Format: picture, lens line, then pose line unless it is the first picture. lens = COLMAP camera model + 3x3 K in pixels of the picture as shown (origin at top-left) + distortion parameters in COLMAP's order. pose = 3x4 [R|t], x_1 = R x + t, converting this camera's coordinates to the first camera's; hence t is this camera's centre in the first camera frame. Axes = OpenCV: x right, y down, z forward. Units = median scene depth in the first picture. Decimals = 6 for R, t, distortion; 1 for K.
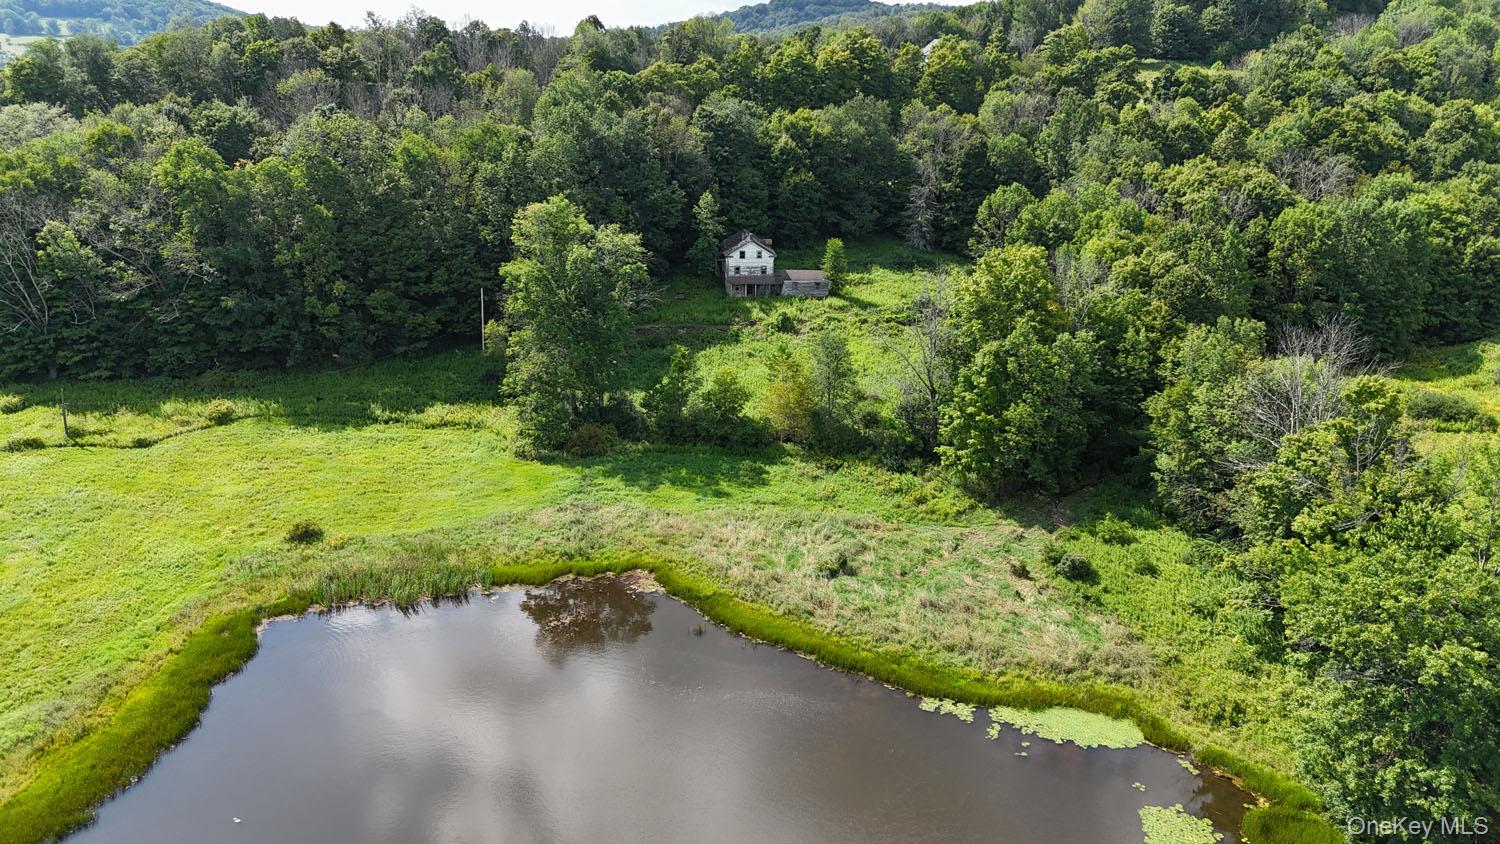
lens RADIAL K [[1098.3, 0, 750.8], [0, 1098.3, 419.3], [0, 0, 1]] dist [0.078781, -0.074622]
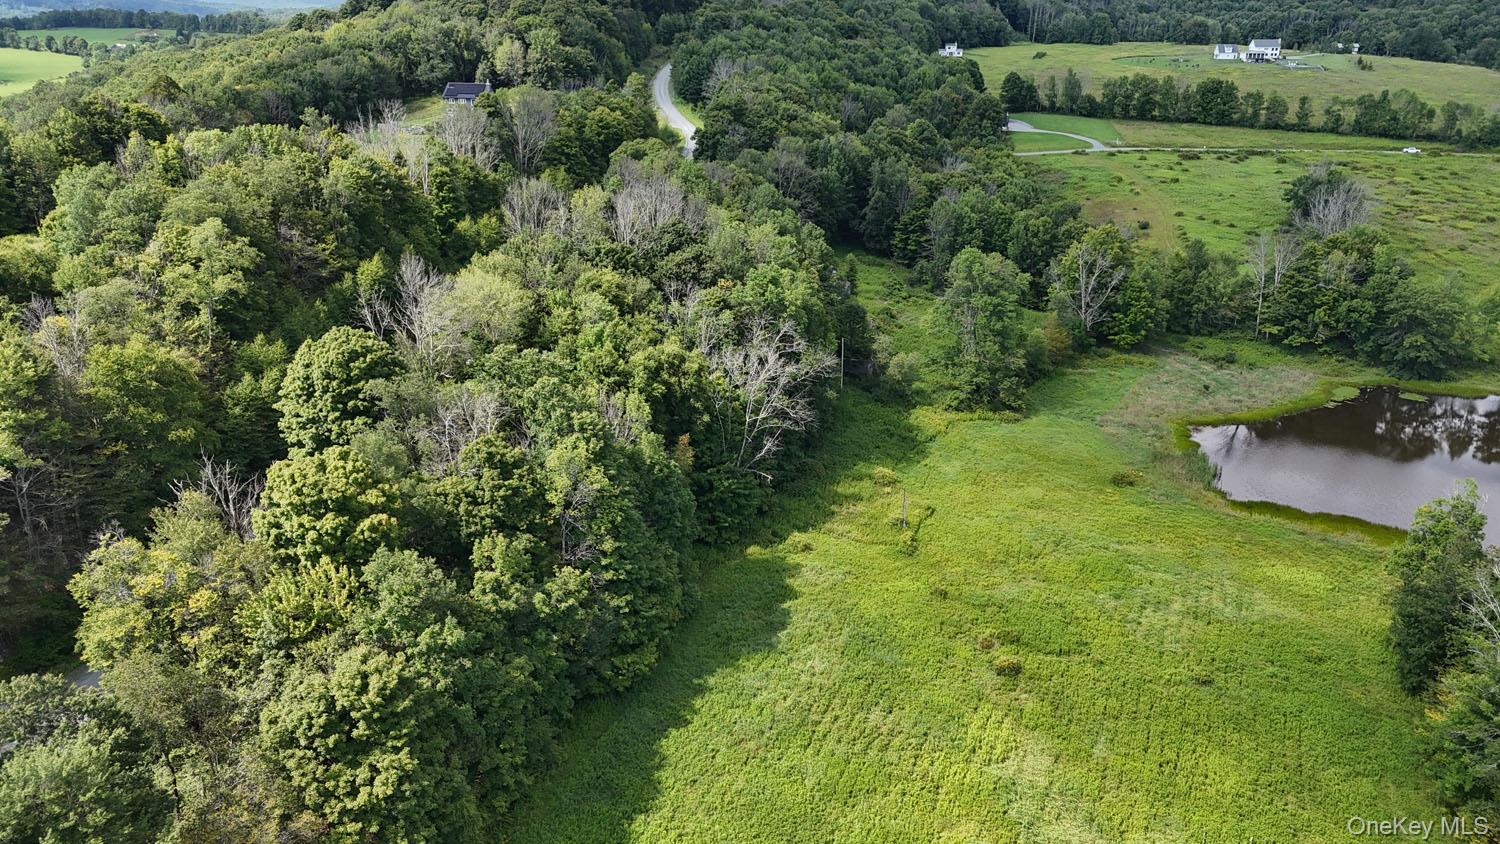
lens RADIAL K [[1100.9, 0, 750.1], [0, 1100.9, 414.4], [0, 0, 1]] dist [0.079050, -0.075334]
pose [[0.455549, -0.305510, 0.836145, -1.604887], [0.283113, 0.940221, 0.189292, -0.356208], [-0.843992, 0.150492, 0.514811, 0.528638]]
